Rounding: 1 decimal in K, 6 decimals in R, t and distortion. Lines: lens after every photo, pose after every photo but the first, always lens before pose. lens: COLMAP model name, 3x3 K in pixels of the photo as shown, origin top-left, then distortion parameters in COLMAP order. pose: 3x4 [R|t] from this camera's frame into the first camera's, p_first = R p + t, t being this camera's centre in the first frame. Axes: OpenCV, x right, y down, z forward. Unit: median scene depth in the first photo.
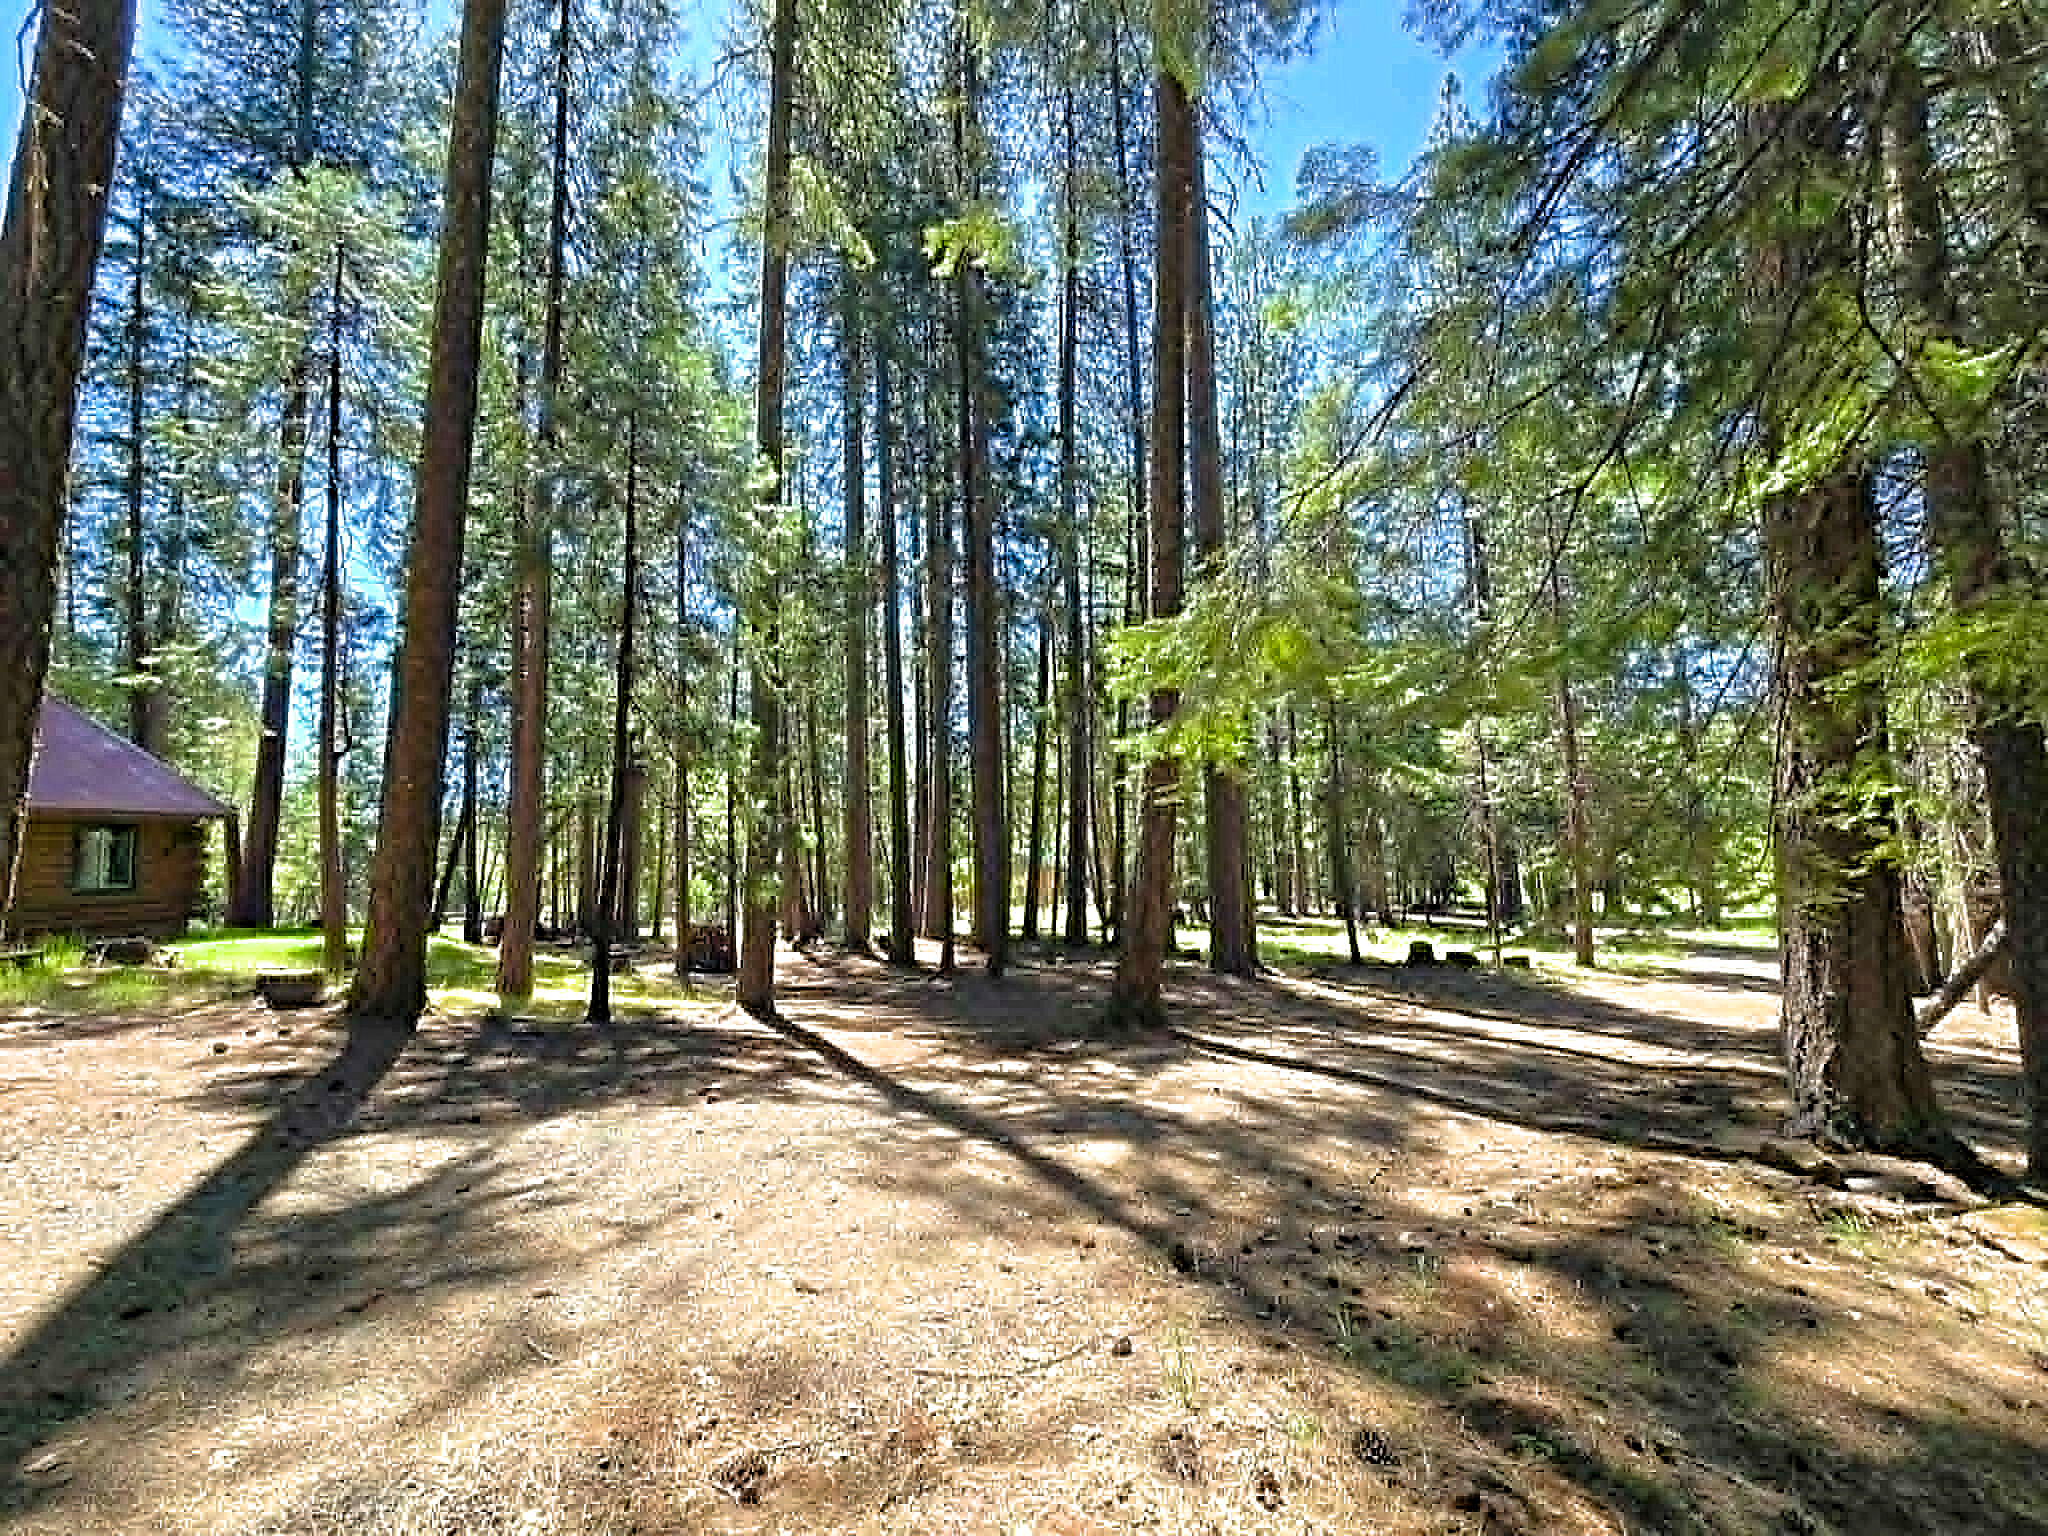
lens RADIAL K [[823.5, 0, 1024.0], [0, 823.5, 768.0], [0, 0, 1]] dist [0.014950, 0.000057]
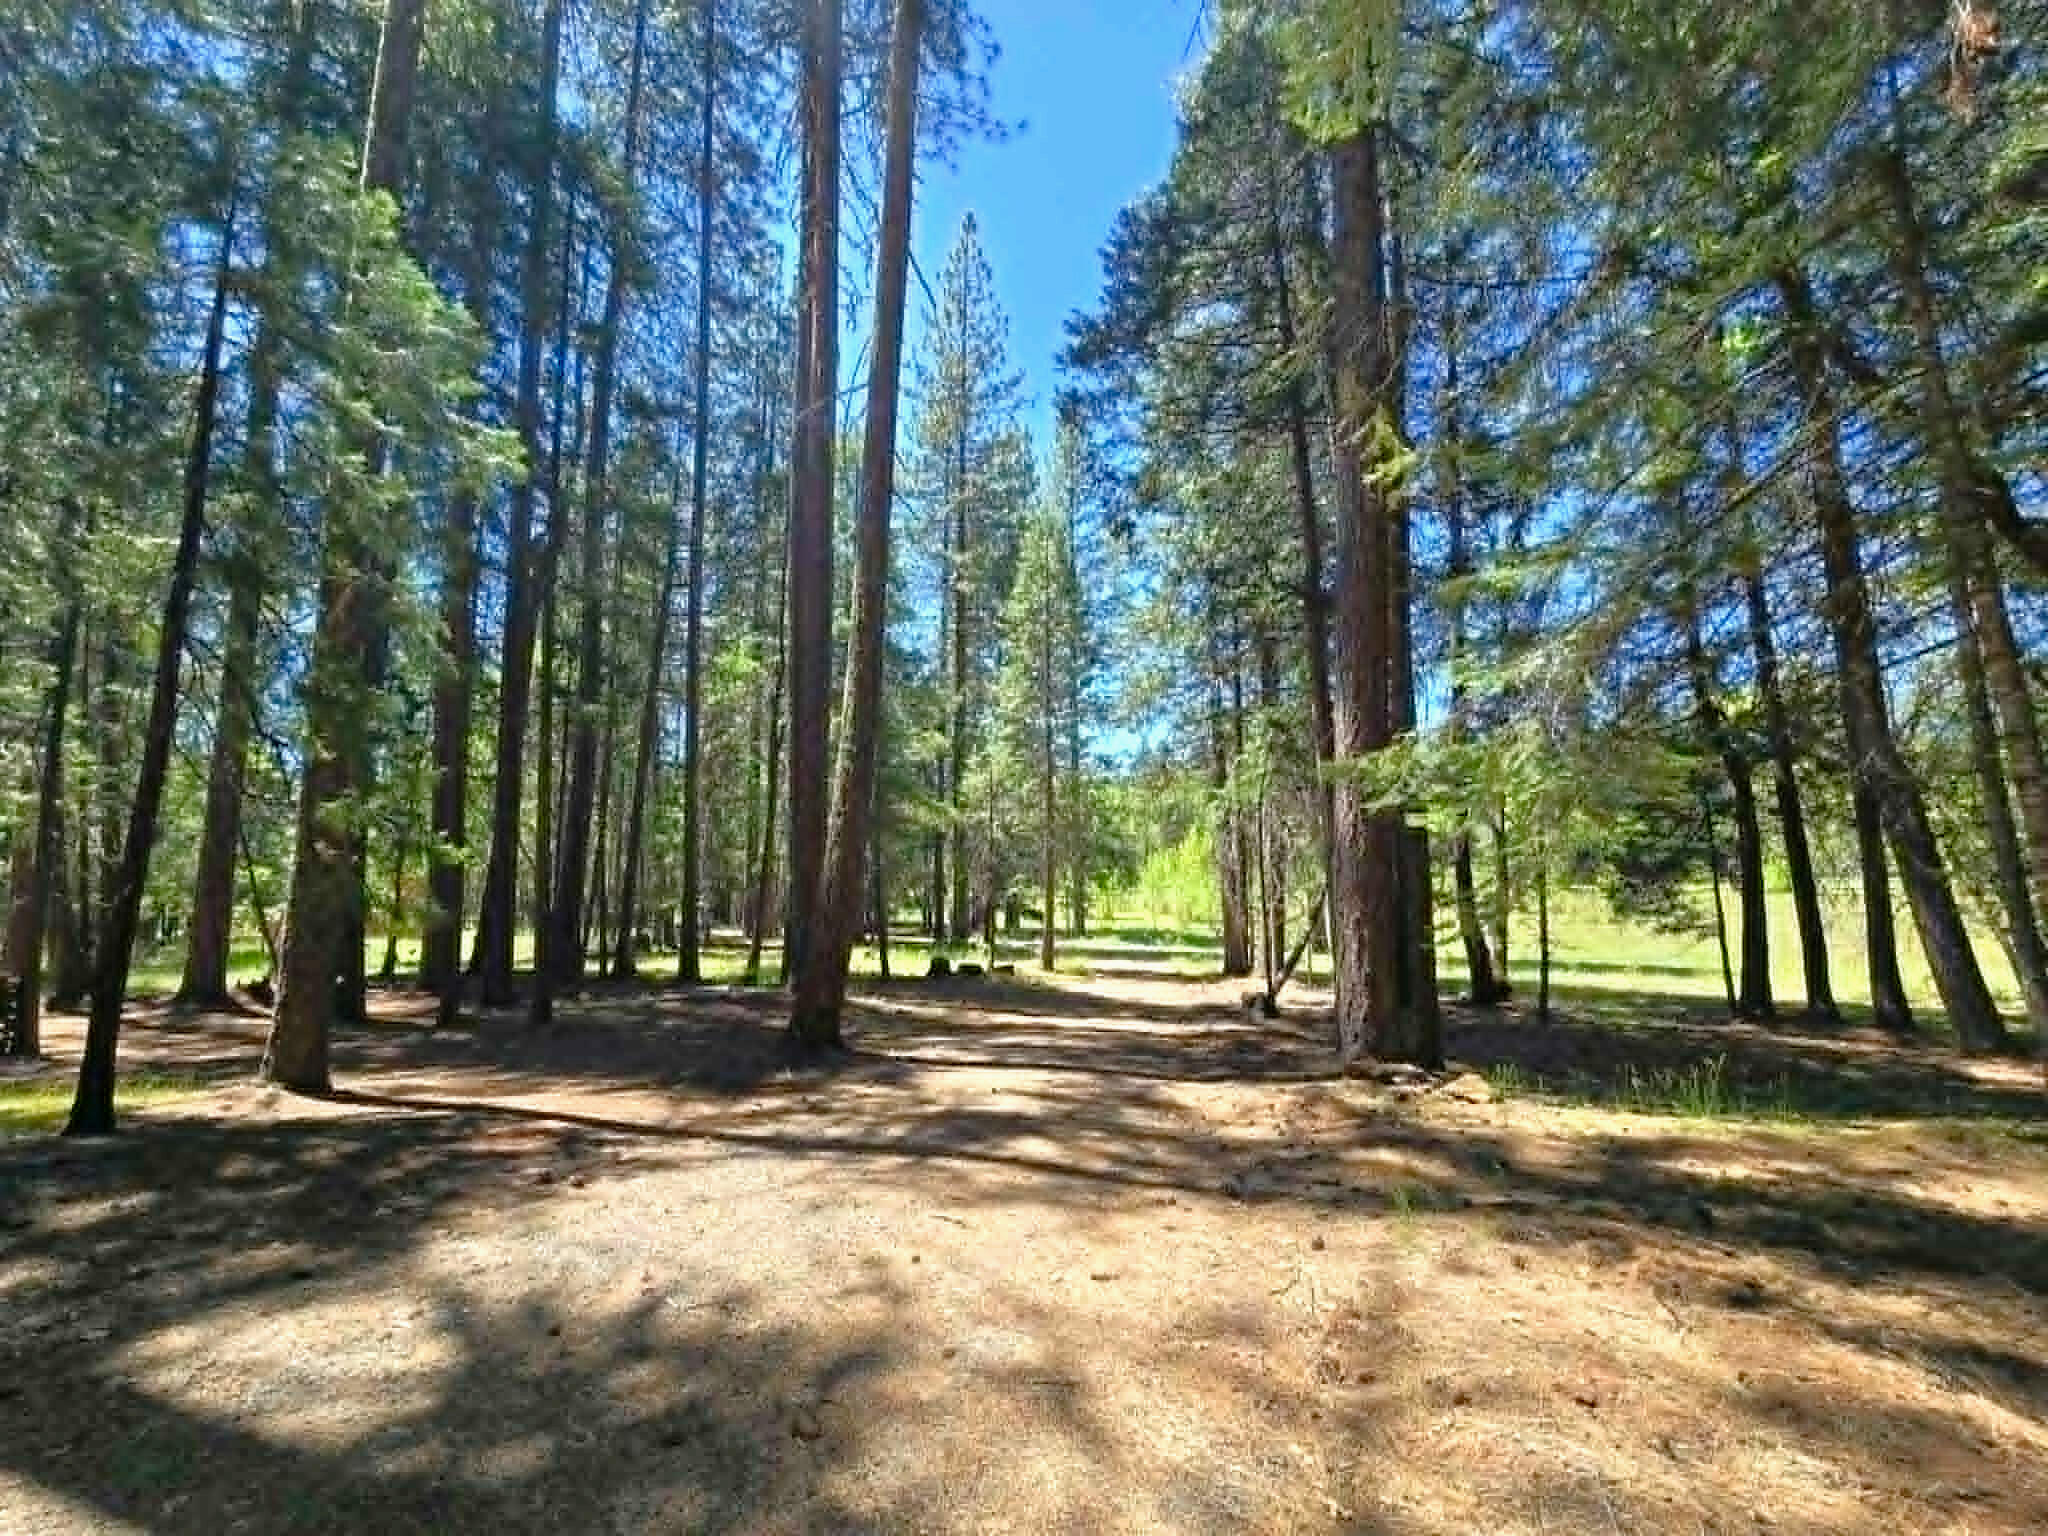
lens RADIAL K [[829.9, 0, 1033.0], [0, 829.9, 771.4], [0, 0, 1]] dist [-0.002717, -0.000159]
pose [[0.787771, 0.092077, 0.609047, -0.135548], [-0.078713, 0.995706, -0.048723, 0.002954], [-0.610918, -0.009557, 0.791636, 0.025692]]
